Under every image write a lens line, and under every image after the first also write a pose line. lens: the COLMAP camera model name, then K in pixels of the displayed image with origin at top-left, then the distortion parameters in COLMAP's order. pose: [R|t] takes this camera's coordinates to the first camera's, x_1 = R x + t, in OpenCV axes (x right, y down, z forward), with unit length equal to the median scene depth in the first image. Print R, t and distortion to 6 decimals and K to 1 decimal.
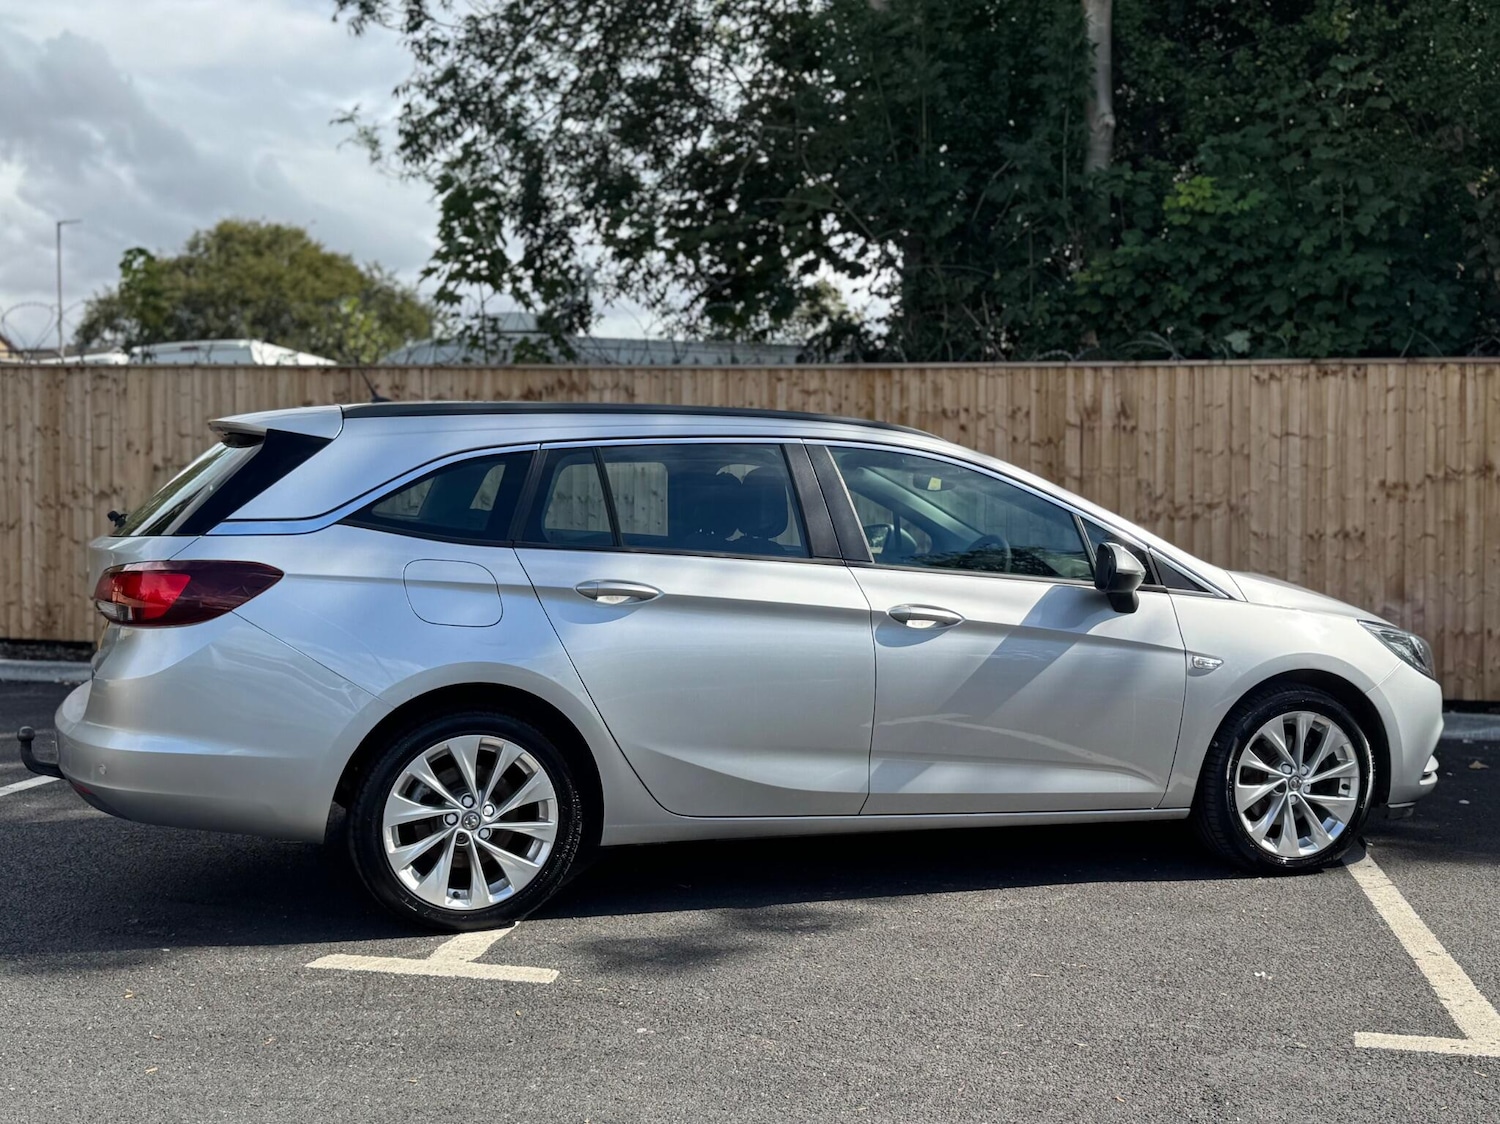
lens RADIAL K [[1628.9, 0, 772.4], [0, 1628.9, 555.1], [0, 0, 1]] dist [0.178579, -0.359930]
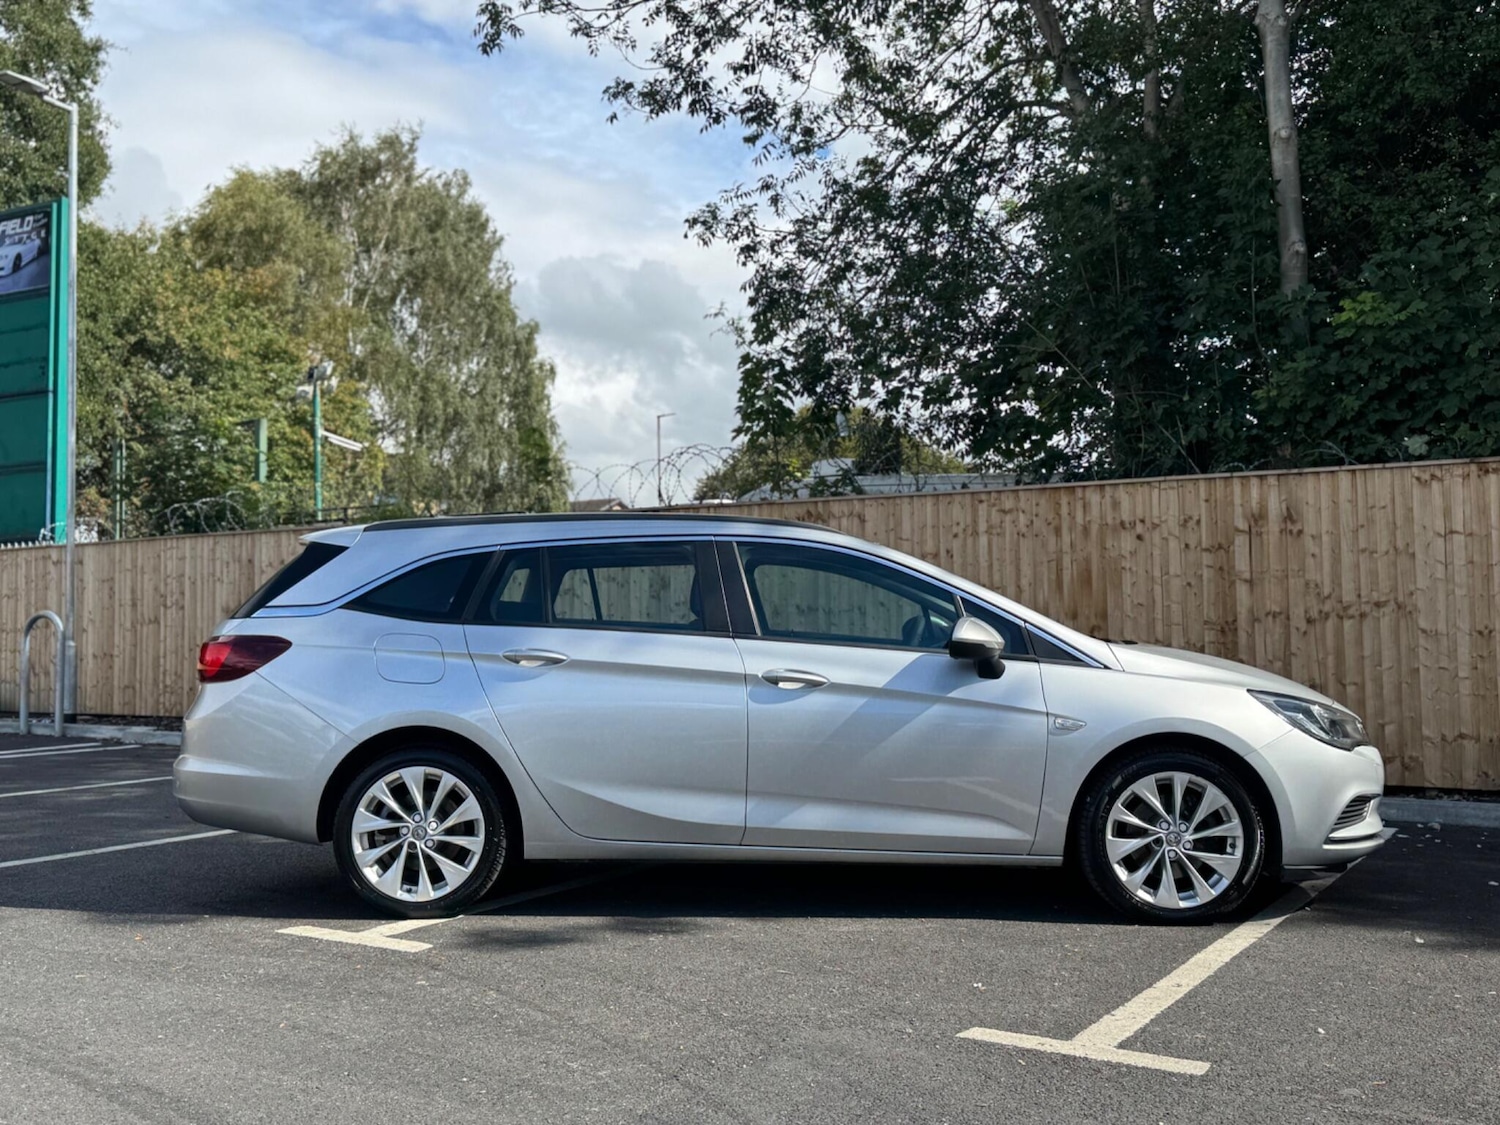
lens RADIAL K [[1488.5, 0, 766.7], [0, 1488.5, 562.1], [0, 0, 1]] dist [0.187799, -0.479938]
pose [[0.934982, -0.030844, -0.353350, 0.247174], [0.000968, 0.996430, -0.084418, 0.023602], [0.354693, 0.078588, 0.931674, -0.017405]]
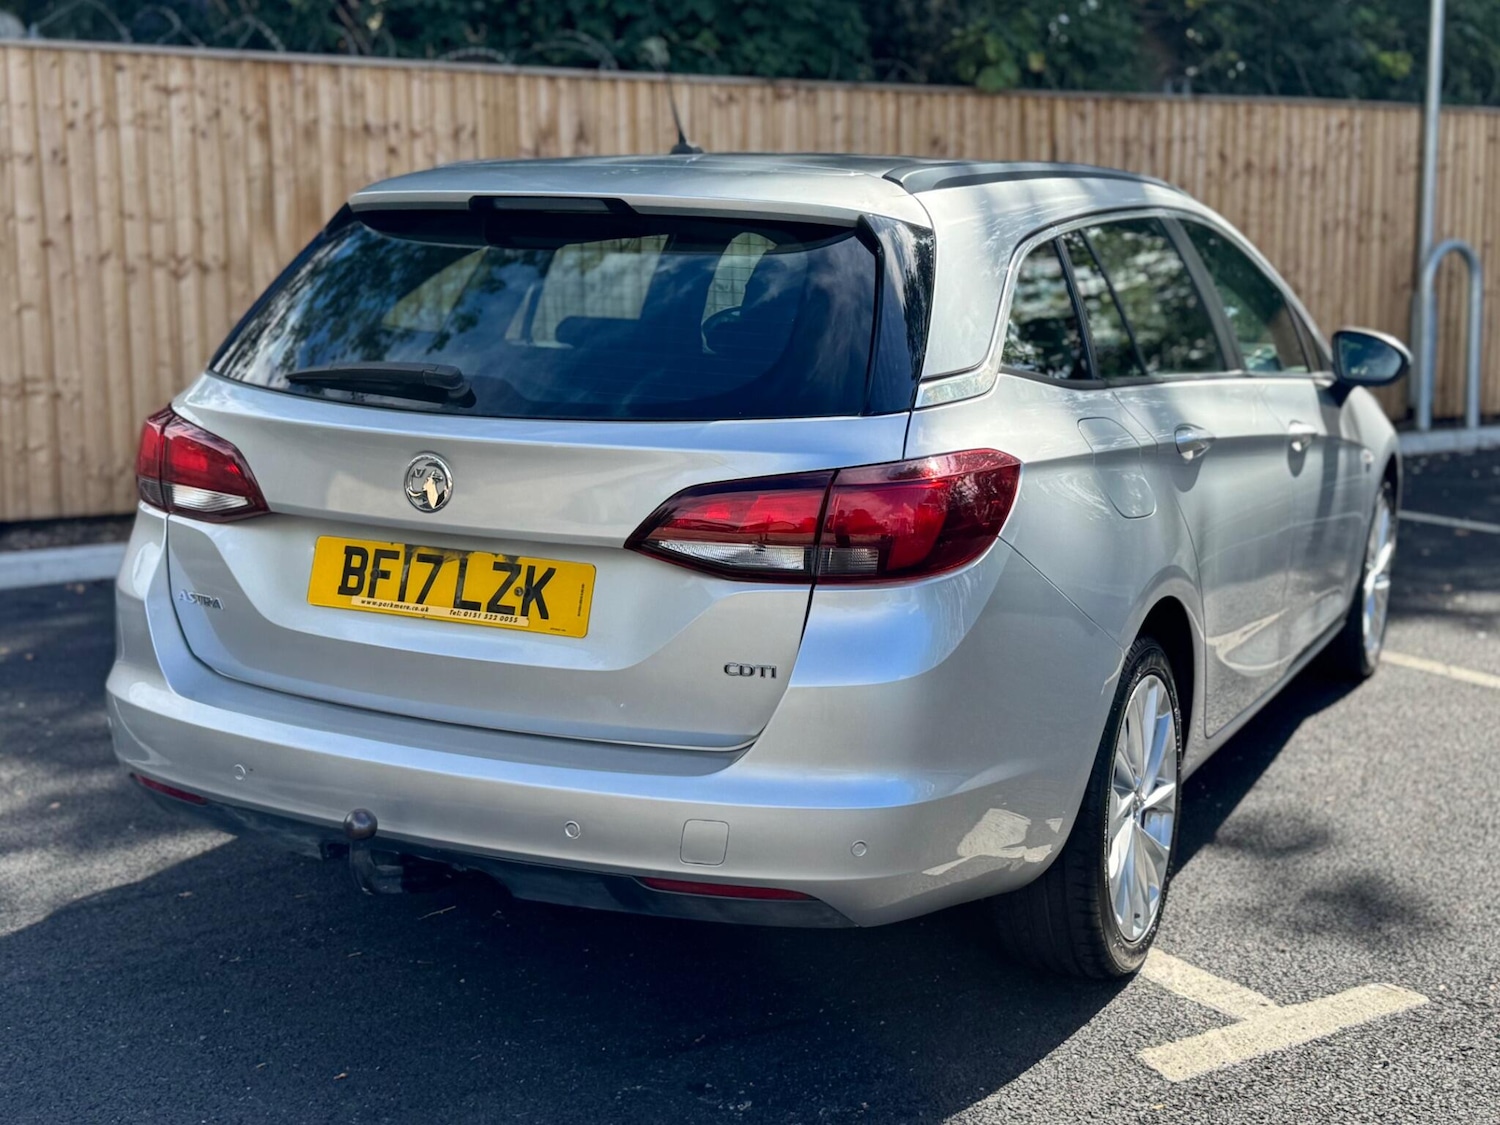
lens RADIAL K [[1943.6, 0, 728.3], [0, 1943.6, 472.9], [0, 0, 1]] dist [0.213462, -0.516713]
pose [[0.720002, -0.101081, 0.686571, -0.407761], [0.029407, 0.992891, 0.115340, -0.033240], [-0.693348, -0.062856, 0.717856, 0.269900]]
